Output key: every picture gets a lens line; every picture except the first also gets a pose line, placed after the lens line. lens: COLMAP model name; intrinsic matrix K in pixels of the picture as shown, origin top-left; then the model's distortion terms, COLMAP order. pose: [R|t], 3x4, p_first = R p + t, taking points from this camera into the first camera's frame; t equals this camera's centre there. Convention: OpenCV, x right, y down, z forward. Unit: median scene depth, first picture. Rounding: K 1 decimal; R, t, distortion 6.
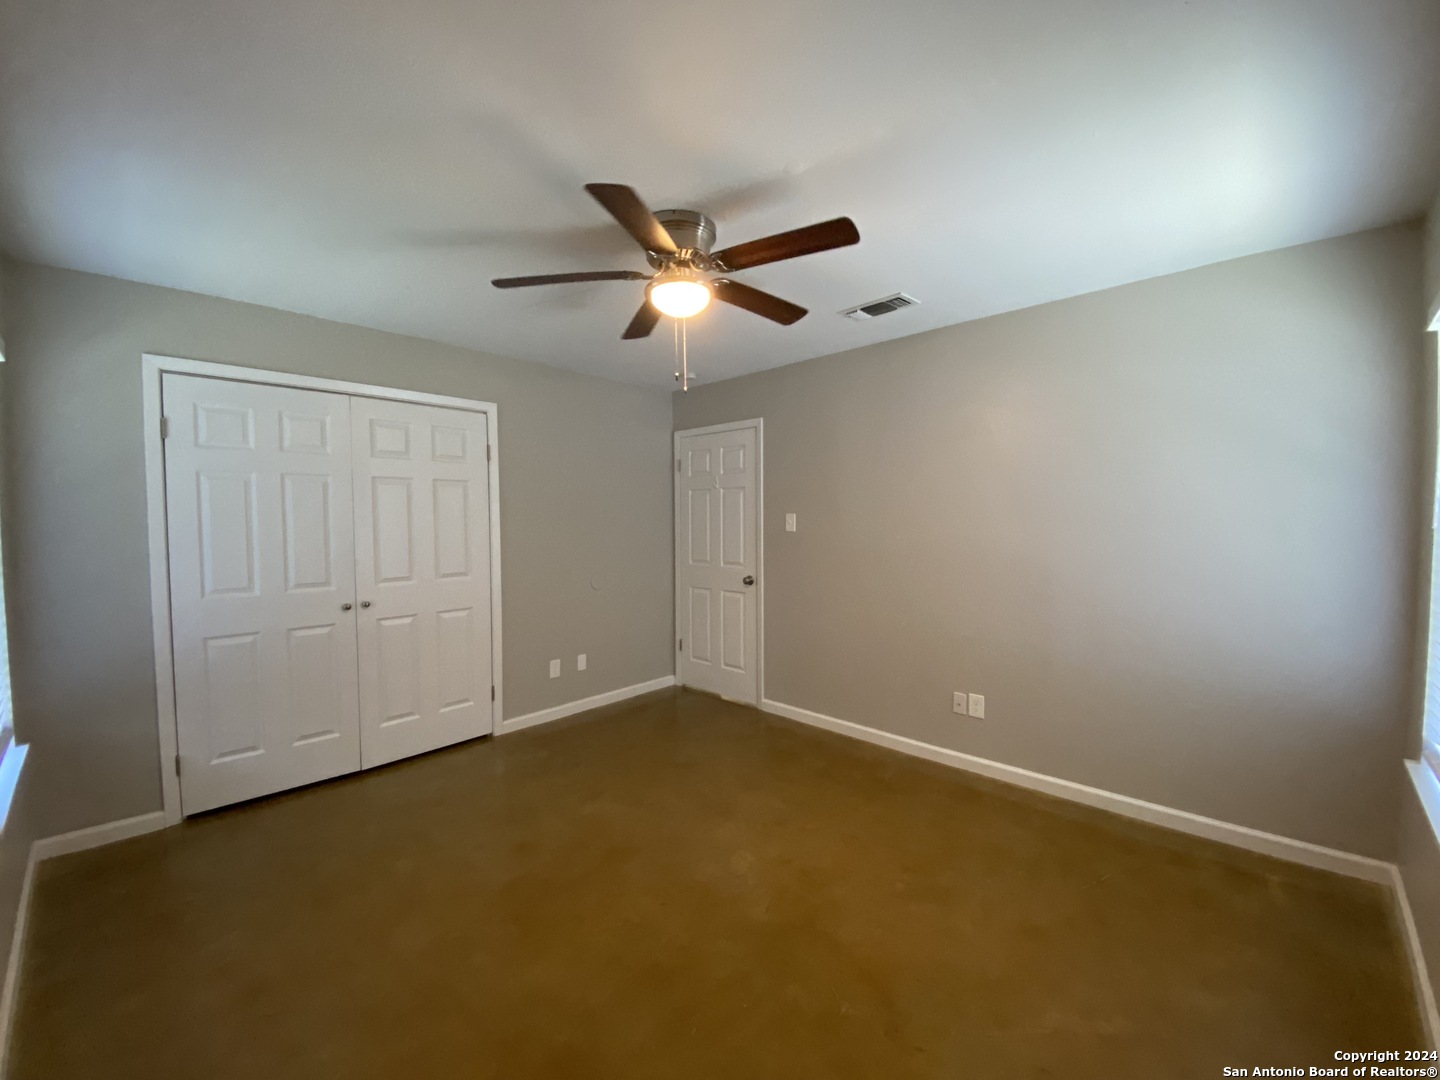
lens RADIAL K [[582.3, 0, 727.2], [0, 582.3, 538.7], [0, 0, 1]] dist [0.000272, -0.012793]
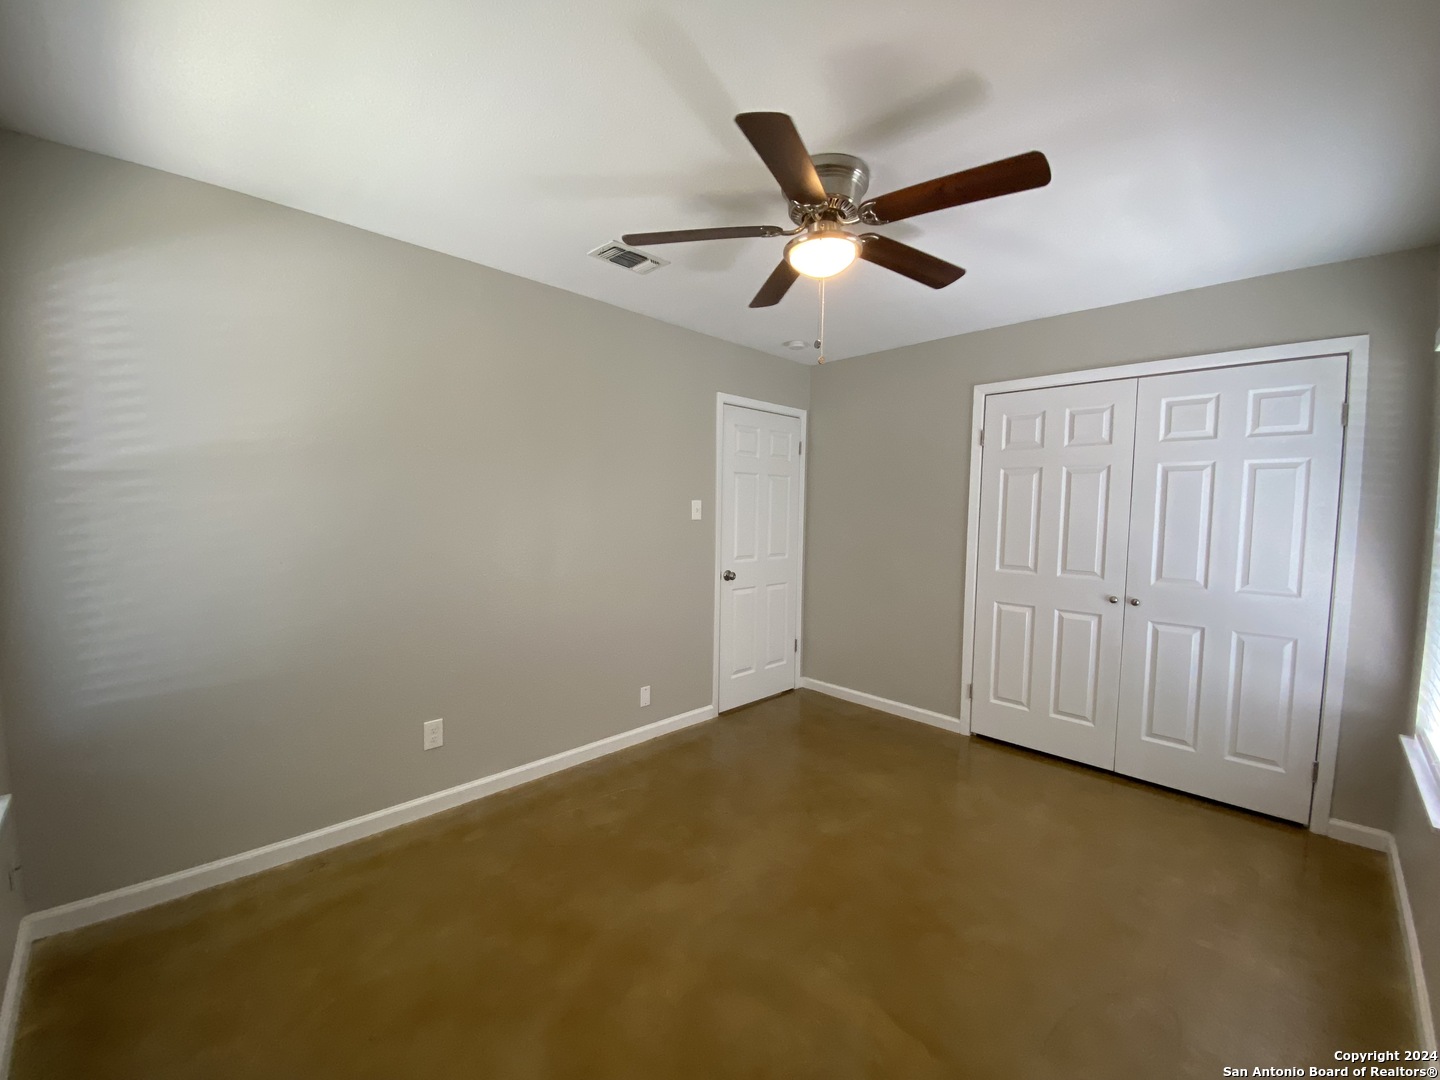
lens RADIAL K [[599.3, 0, 709.1], [0, 599.3, 548.3], [0, 0, 1]] dist [-0.000125, -0.014586]
pose [[-0.071717, 0.072056, -0.994819, 0.369248], [-0.047965, 0.995984, 0.075598, -0.011123], [0.996271, 0.053138, -0.067973, 0.388893]]
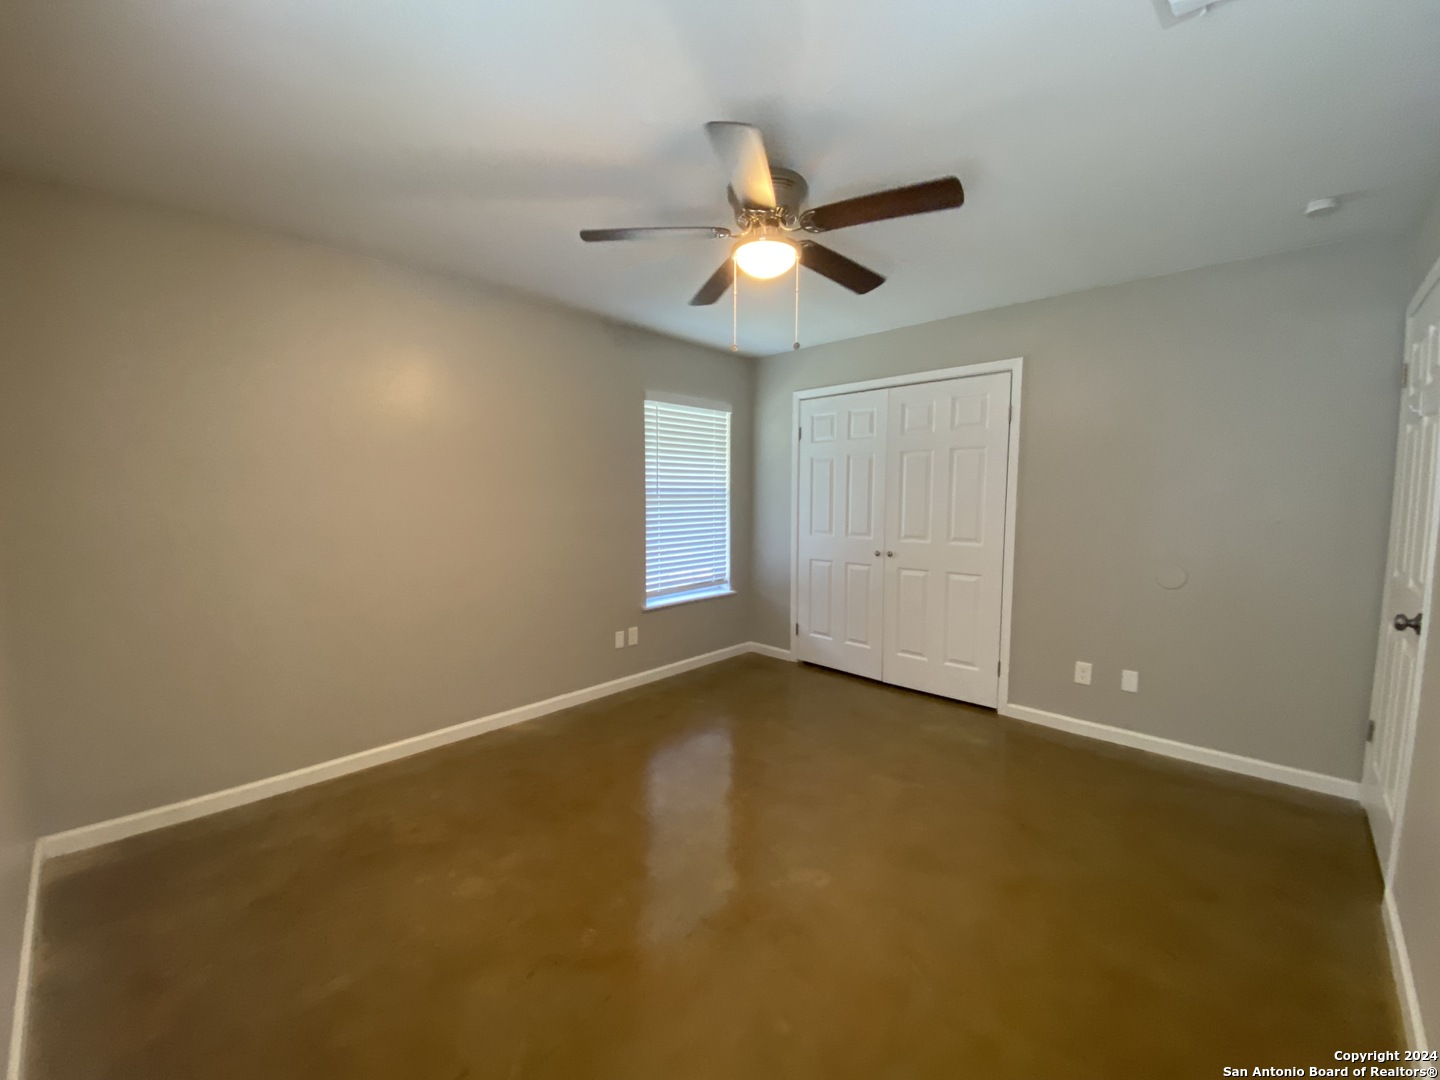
lens RADIAL K [[582.3, 0, 727.2], [0, 582.3, 538.7], [0, 0, 1]] dist [0.000272, -0.012793]
pose [[-0.028265, 0.087759, -0.995741, 0.639590], [-0.028695, 0.995657, 0.088567, -0.021350], [0.999189, 0.031076, -0.025624, 0.679984]]
